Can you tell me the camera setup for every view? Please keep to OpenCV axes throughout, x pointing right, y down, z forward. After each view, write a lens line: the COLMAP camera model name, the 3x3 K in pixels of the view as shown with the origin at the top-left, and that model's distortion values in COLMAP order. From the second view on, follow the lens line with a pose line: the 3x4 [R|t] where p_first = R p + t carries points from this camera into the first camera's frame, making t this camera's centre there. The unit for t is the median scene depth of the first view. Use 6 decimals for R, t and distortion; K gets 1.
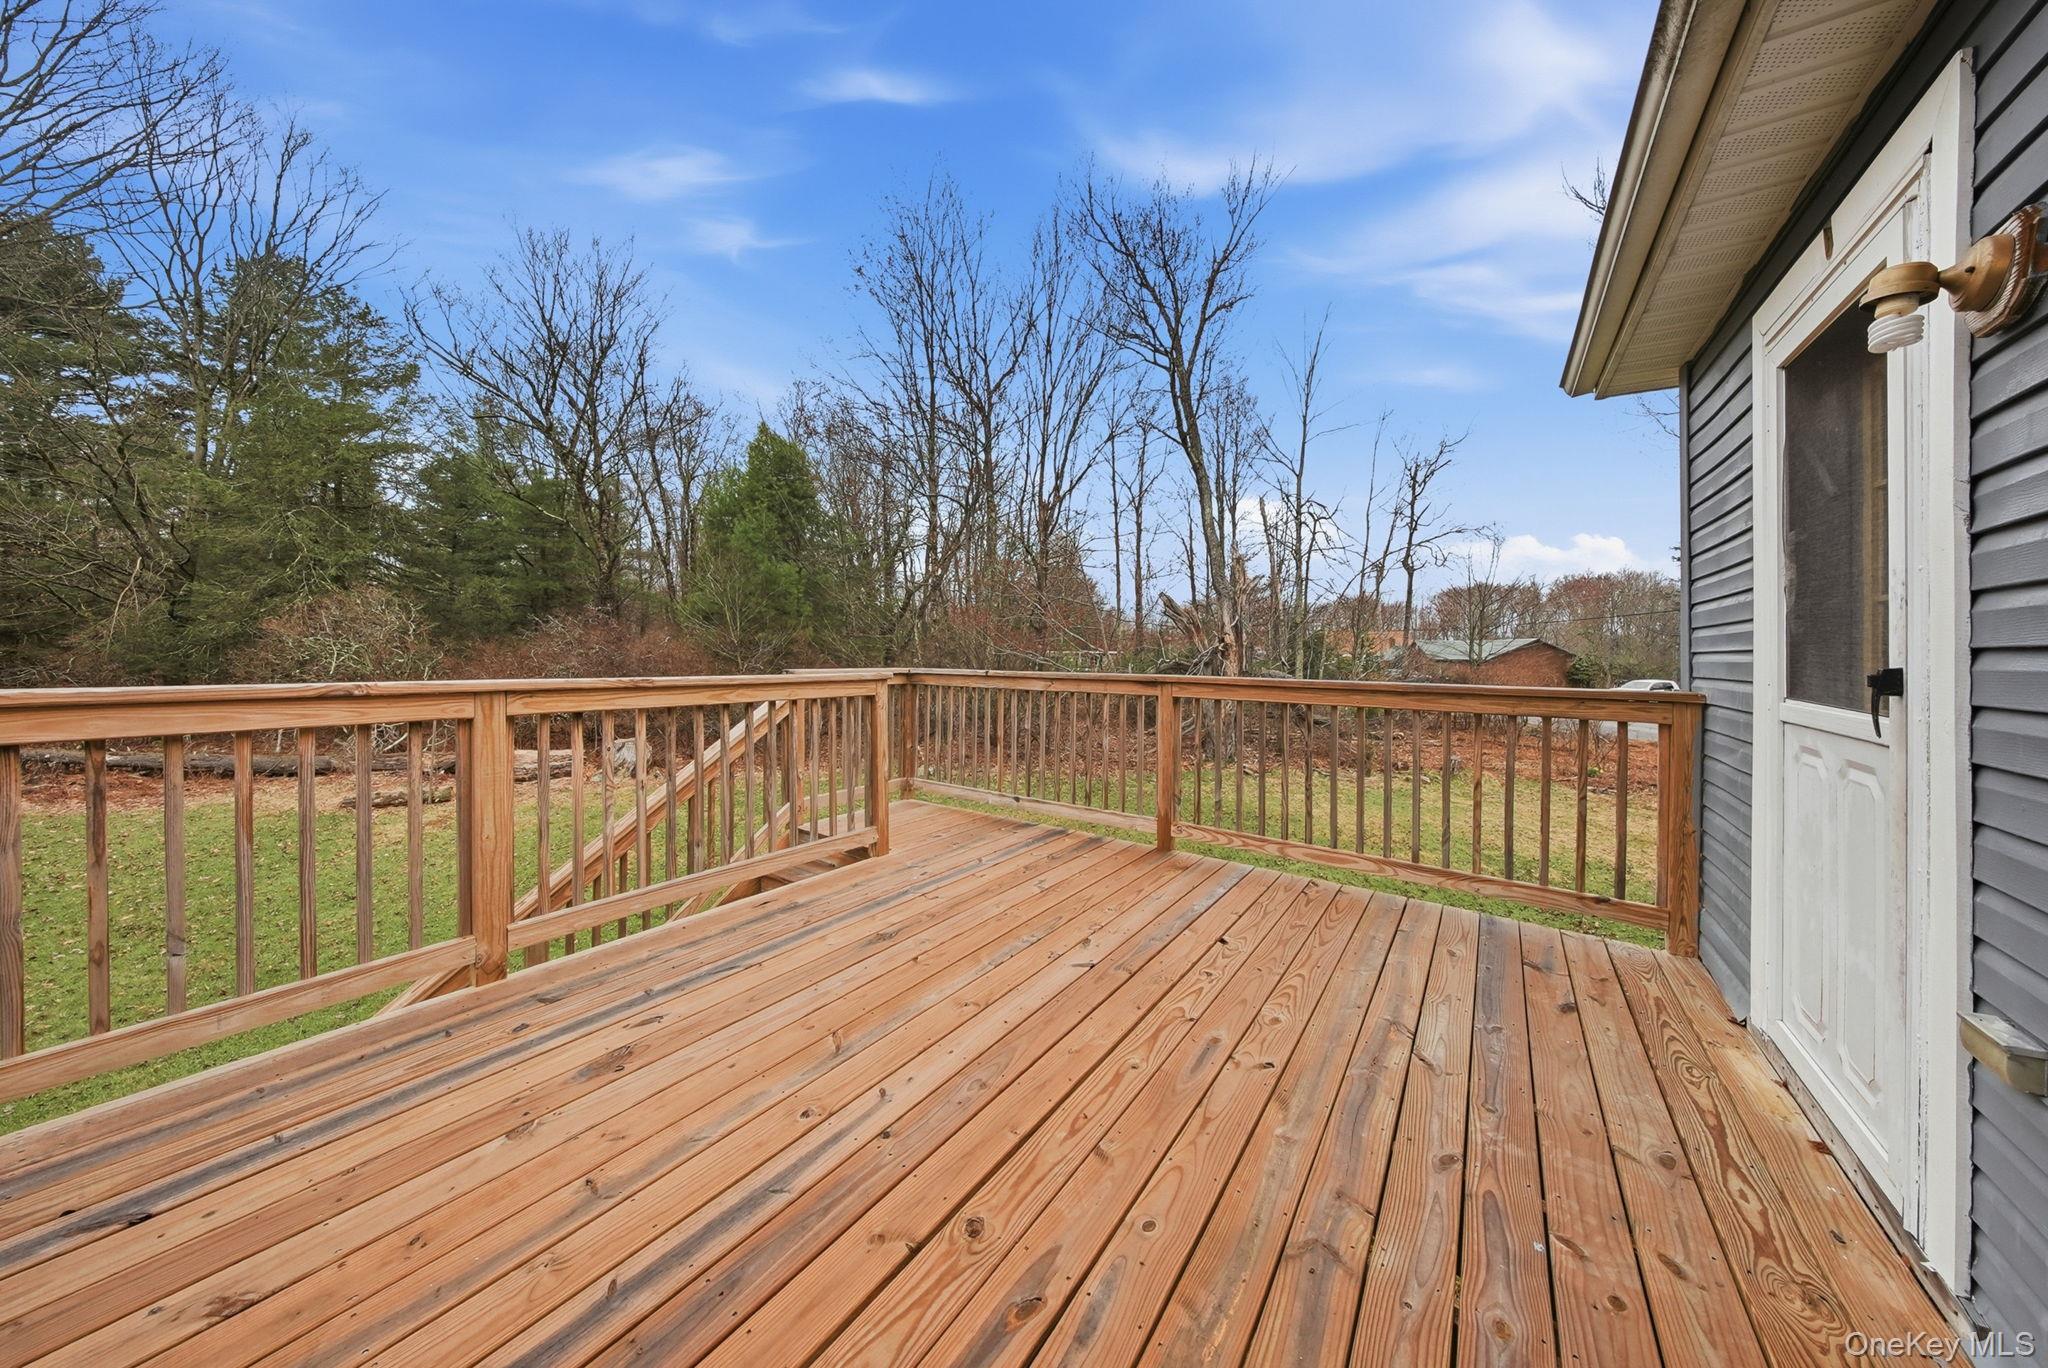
lens RADIAL K [[669.1, 0, 1031.9], [0, 669.1, 662.0], [0, 0, 1]] dist [0.001250, 0.000037]
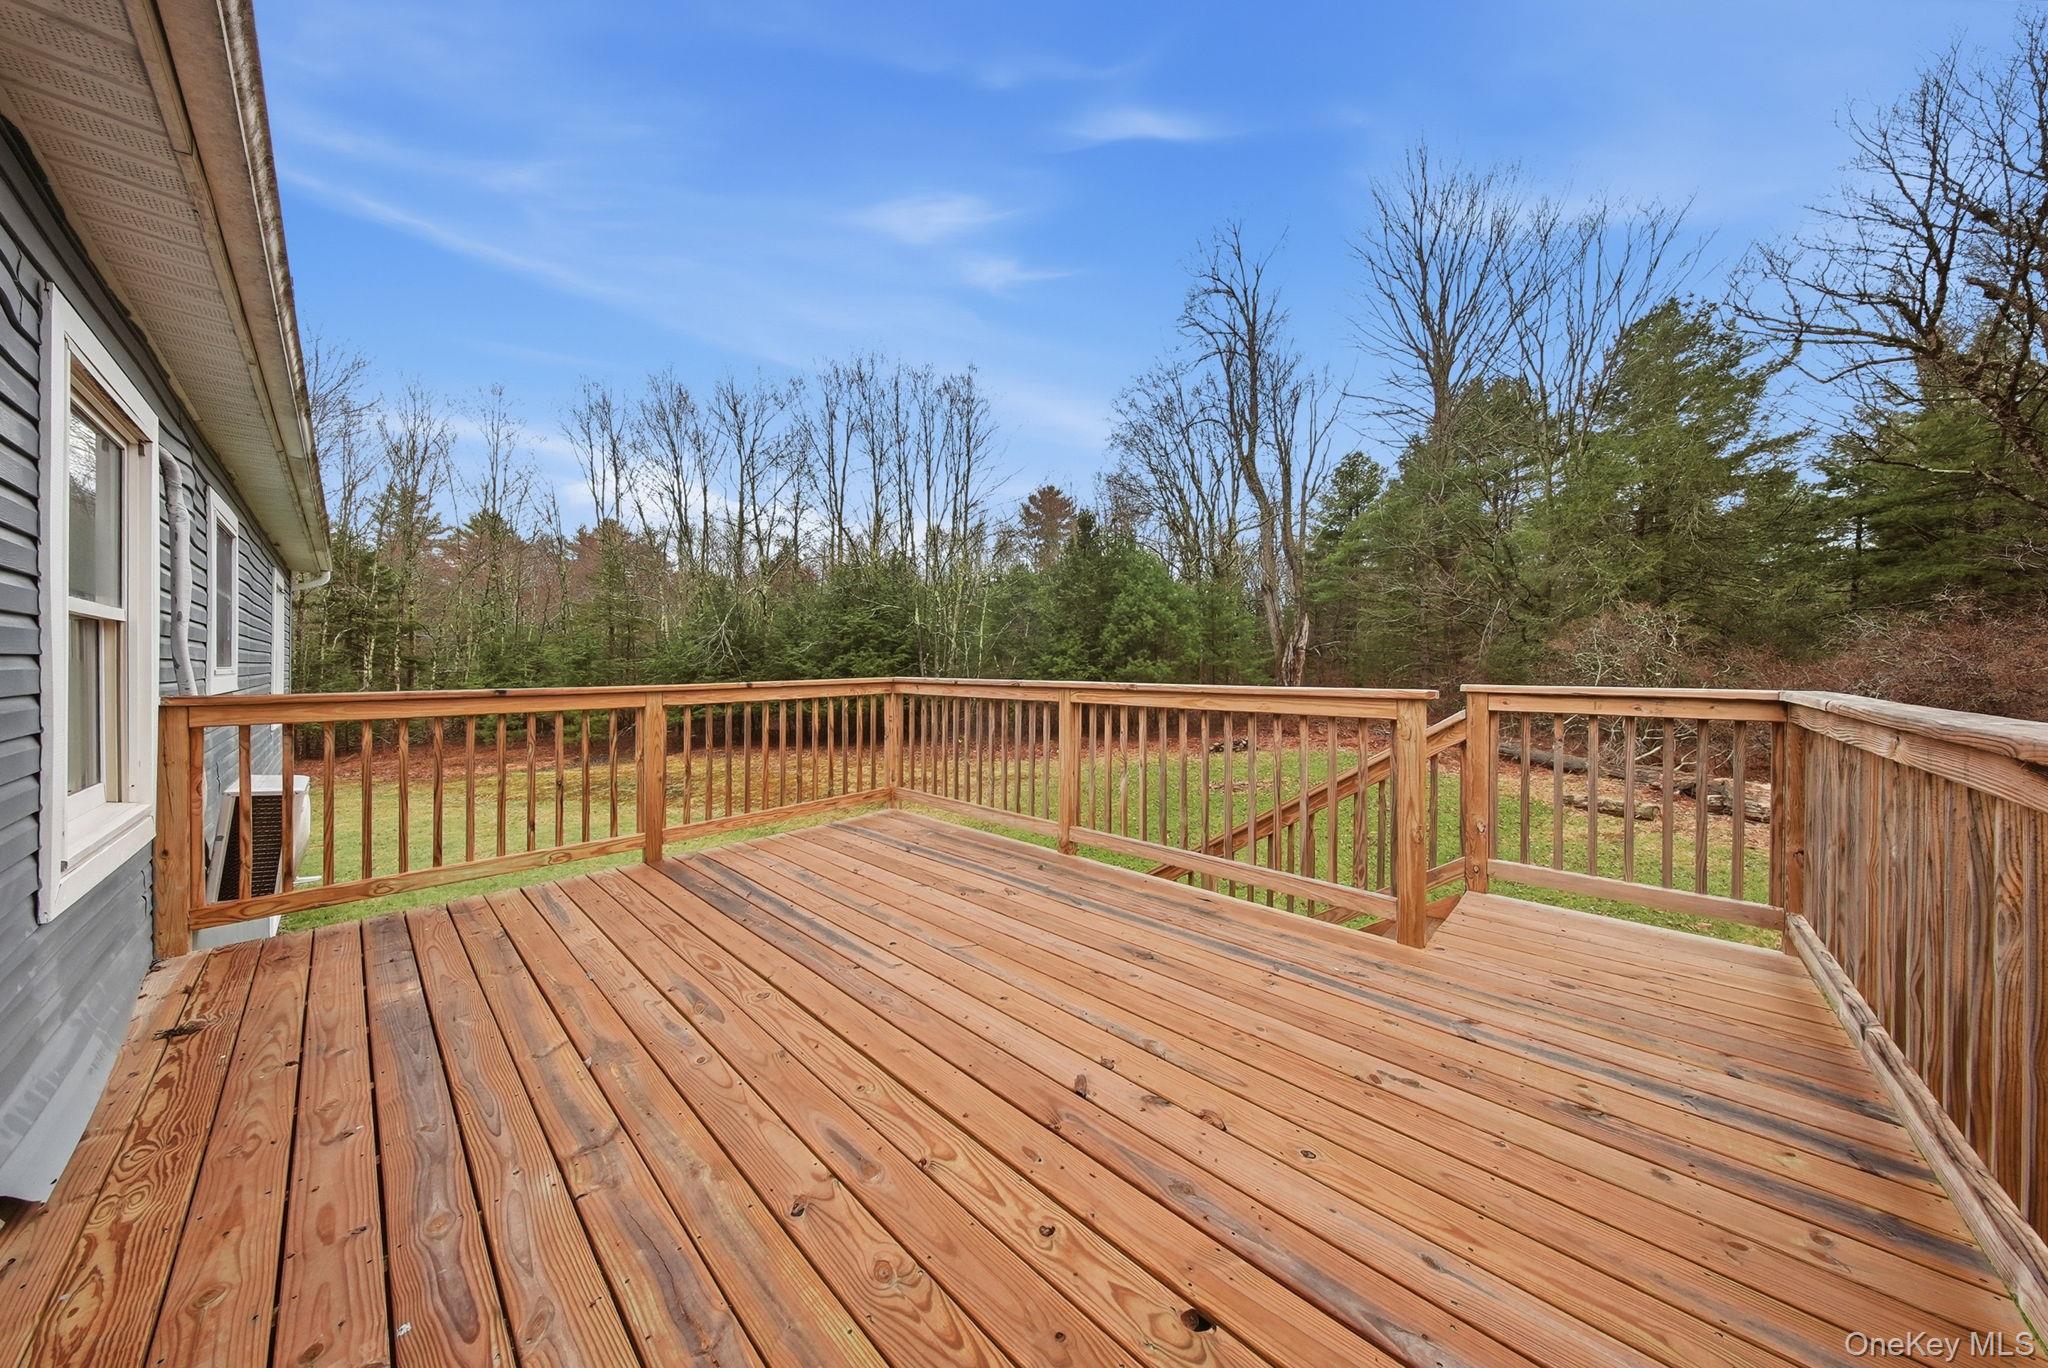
lens RADIAL K [[642.8, 0, 1019.5], [0, 642.8, 694.4], [0, 0, 1]] dist [-0.000060, -0.000161]
pose [[-0.163481, 0.038067, -0.985812, 0.844267], [-0.010685, 0.999128, 0.040354, -0.004751], [0.986489, 0.017130, -0.162931, 1.141021]]
